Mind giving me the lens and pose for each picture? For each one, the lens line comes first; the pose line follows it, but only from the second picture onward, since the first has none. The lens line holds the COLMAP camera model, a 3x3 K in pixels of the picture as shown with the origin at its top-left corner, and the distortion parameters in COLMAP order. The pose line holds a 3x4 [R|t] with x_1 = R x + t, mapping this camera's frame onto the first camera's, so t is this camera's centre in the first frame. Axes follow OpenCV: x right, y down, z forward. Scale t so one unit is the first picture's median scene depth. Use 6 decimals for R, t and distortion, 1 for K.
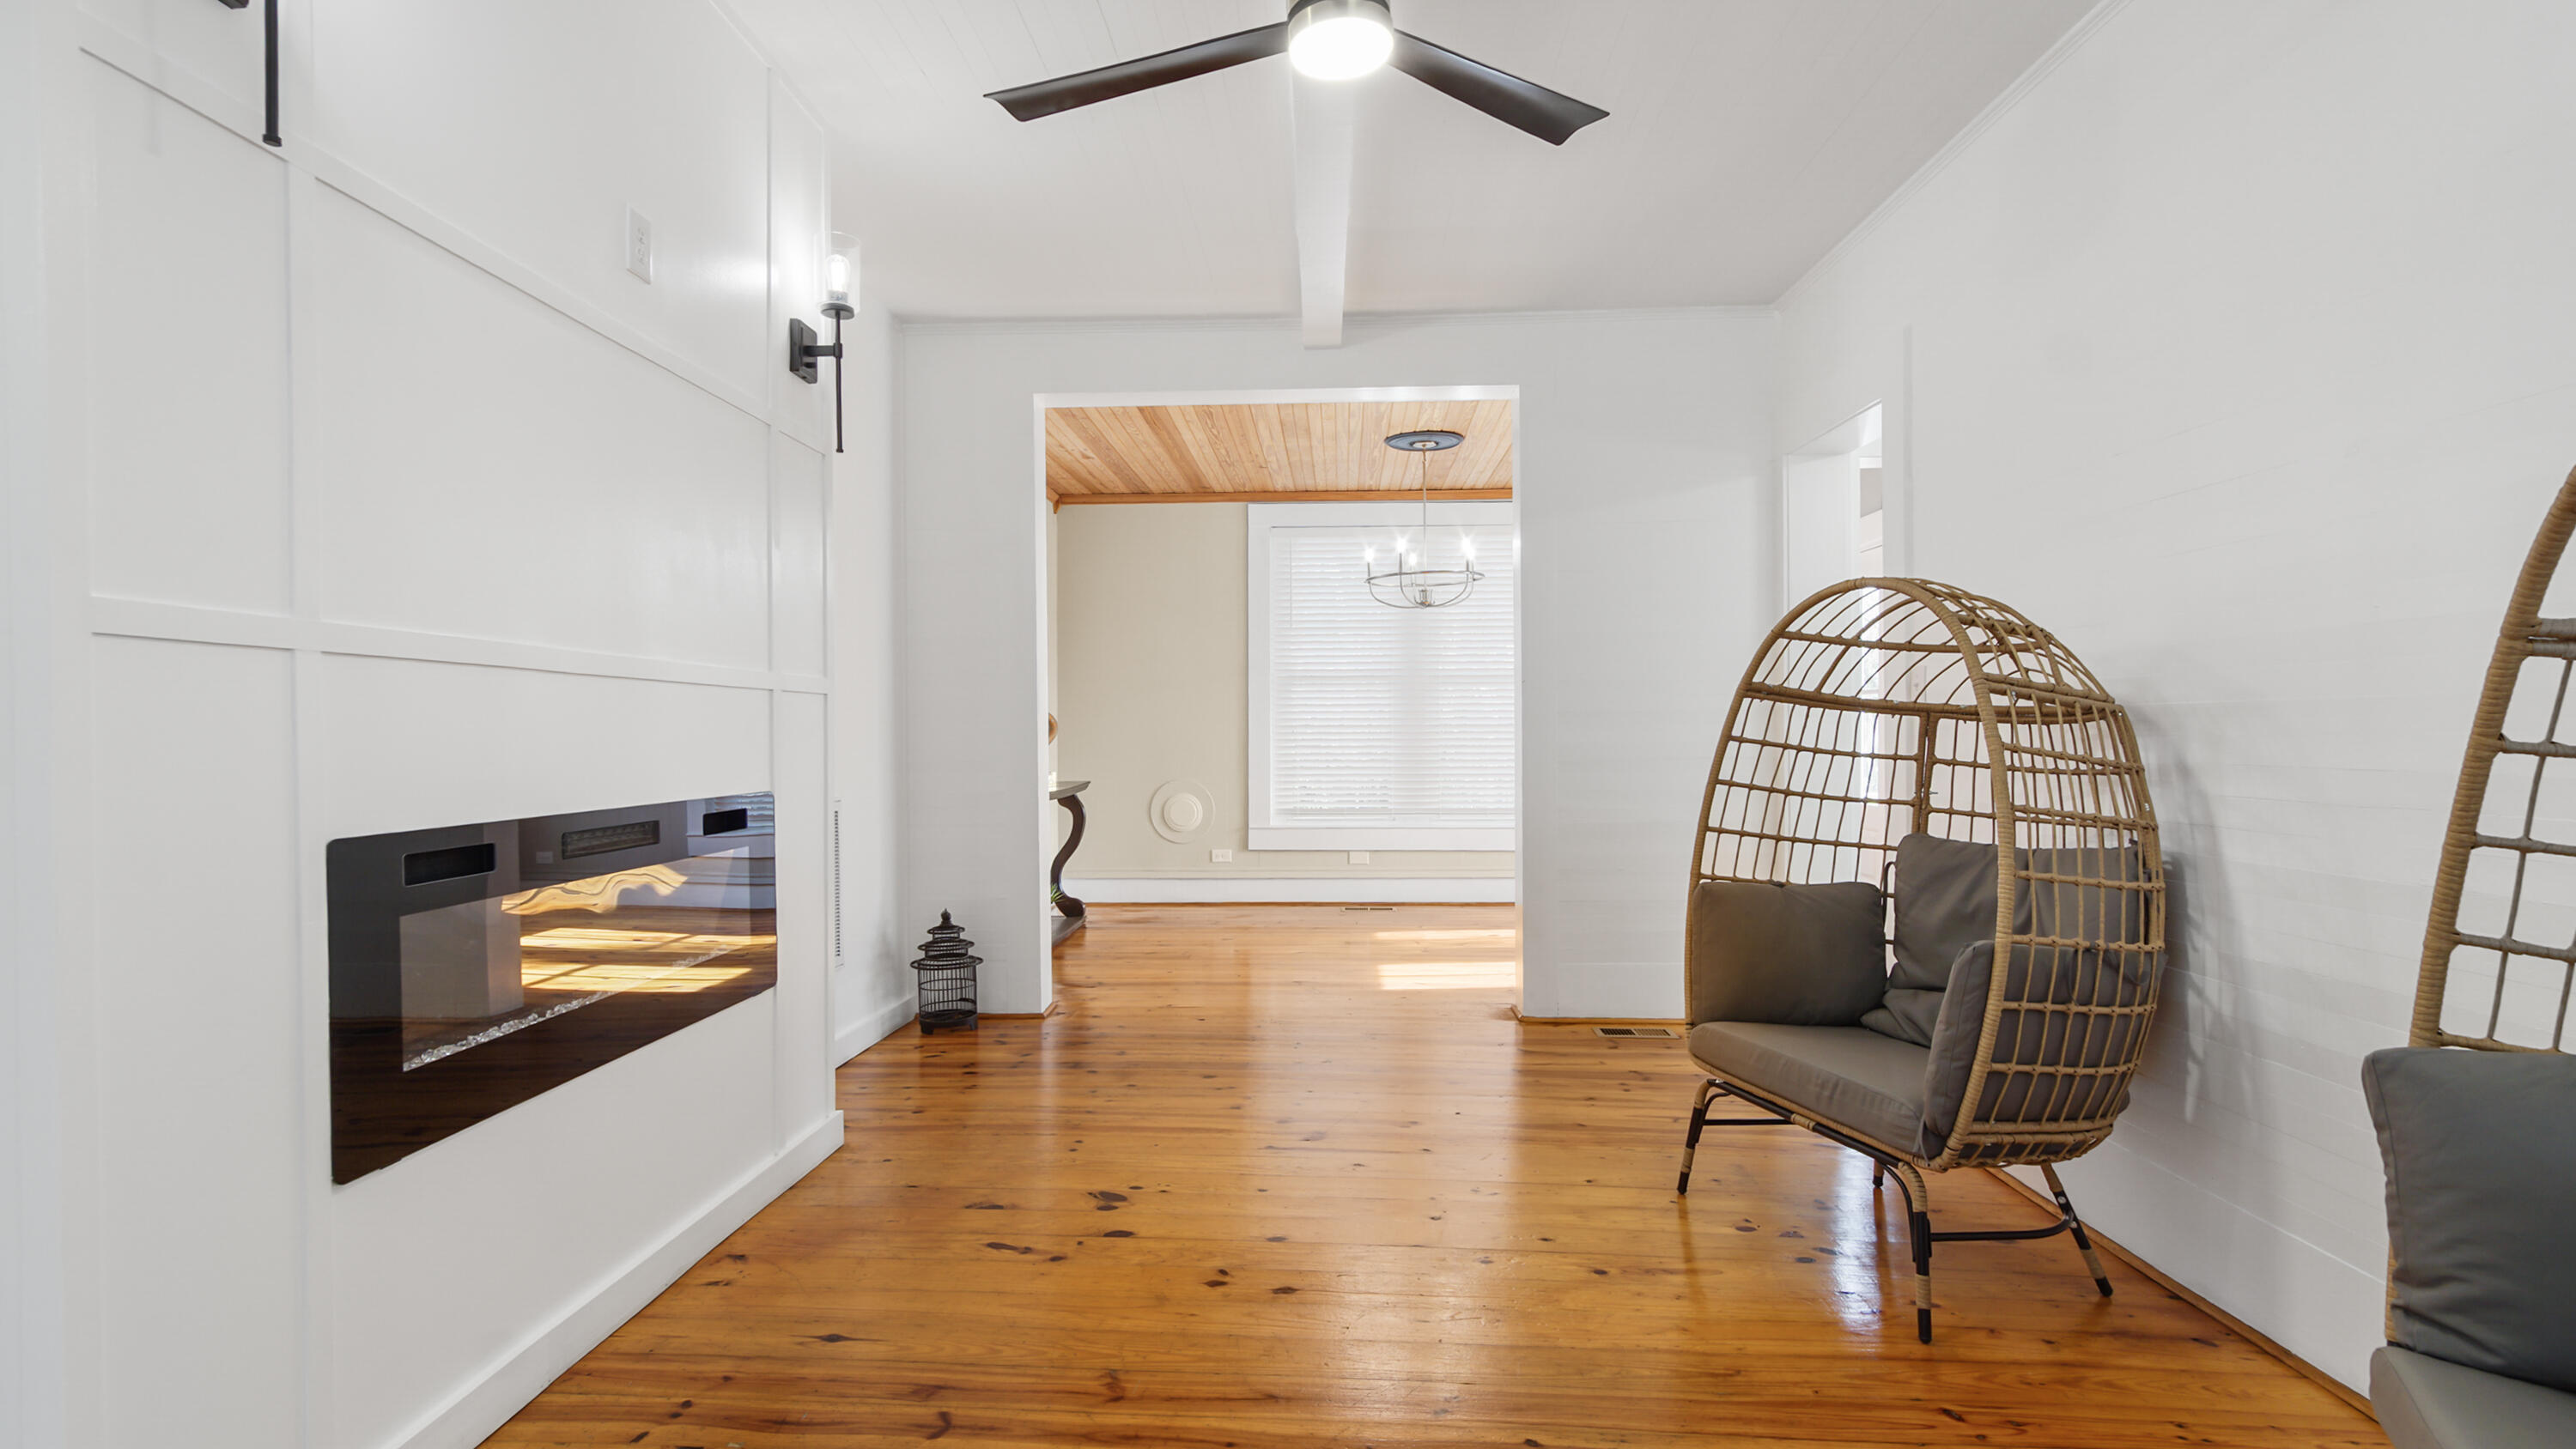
lens RADIAL K [[1166.2, 0, 1285.9], [0, 1166.2, 746.1], [0, 0, 1]] dist [-0.000301, -0.000011]
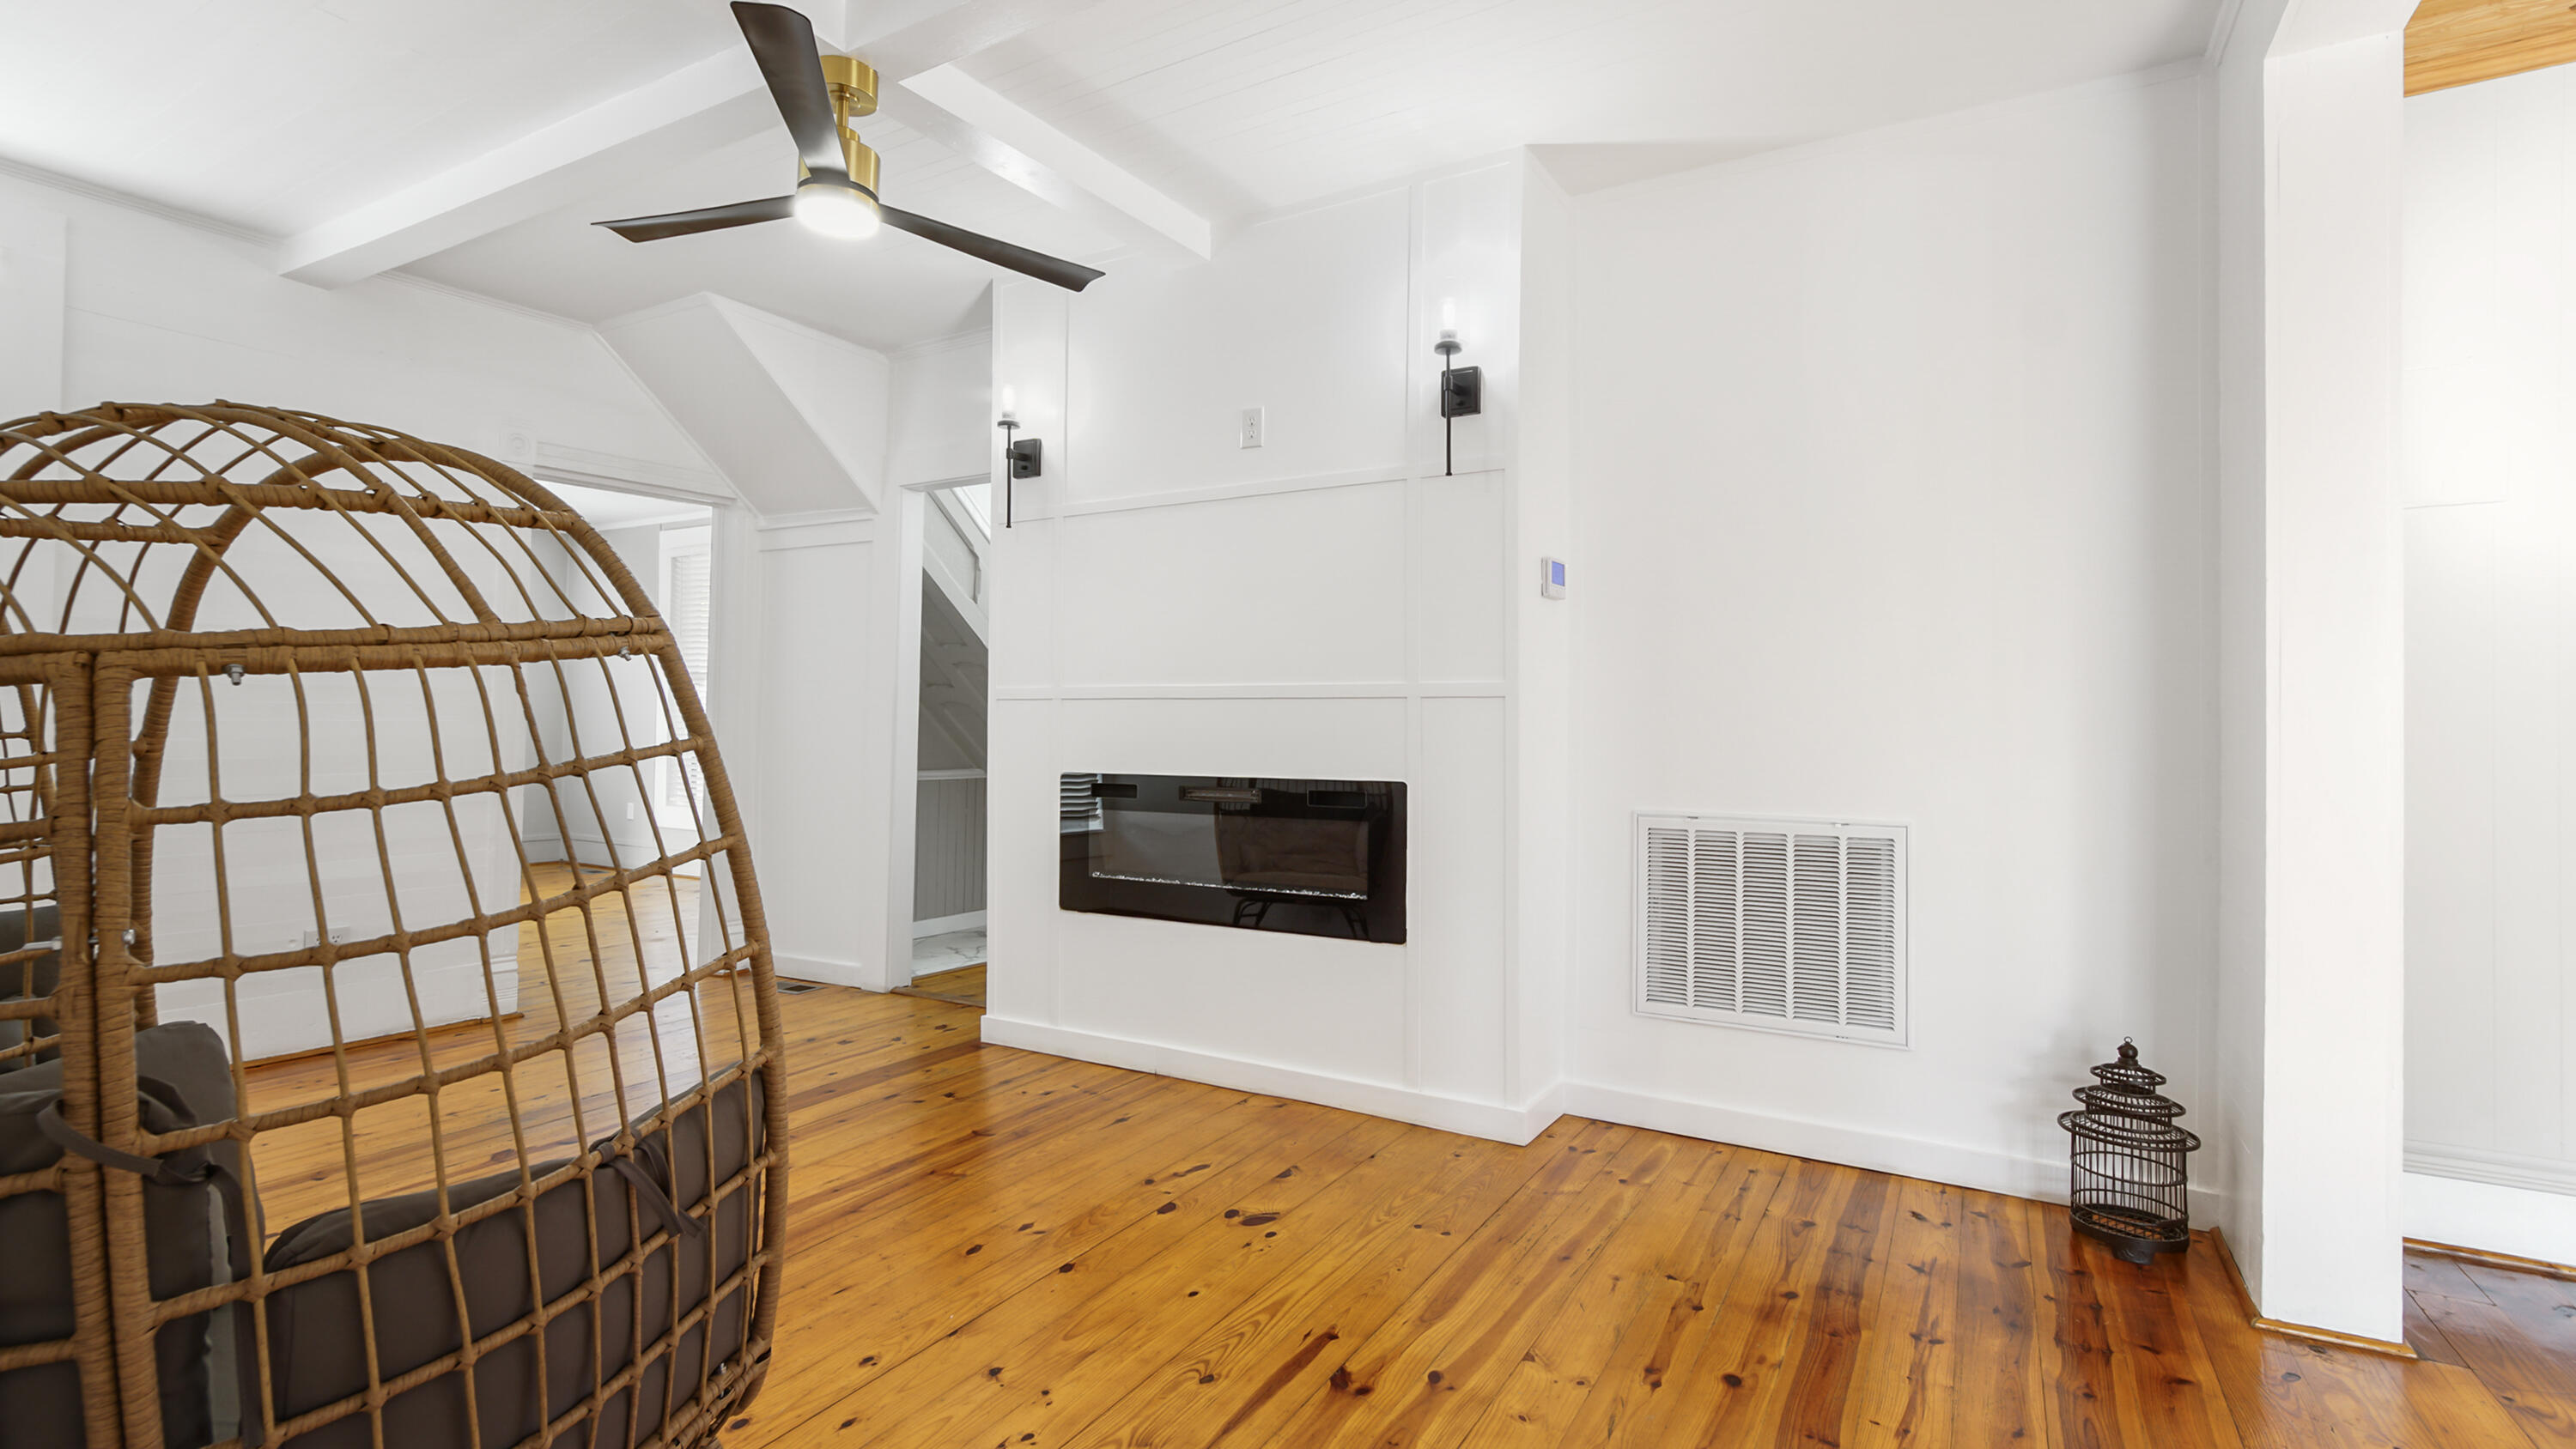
lens RADIAL K [[1166.2, 0, 1285.9], [0, 1166.2, 746.1], [0, 0, 1]] dist [-0.000301, -0.000011]
pose [[-0.454272, 0.004056, -0.890854, 0.407877], [-0.017339, 0.999760, 0.013394, -0.007363], [0.890694, 0.021531, -0.454093, 0.862029]]
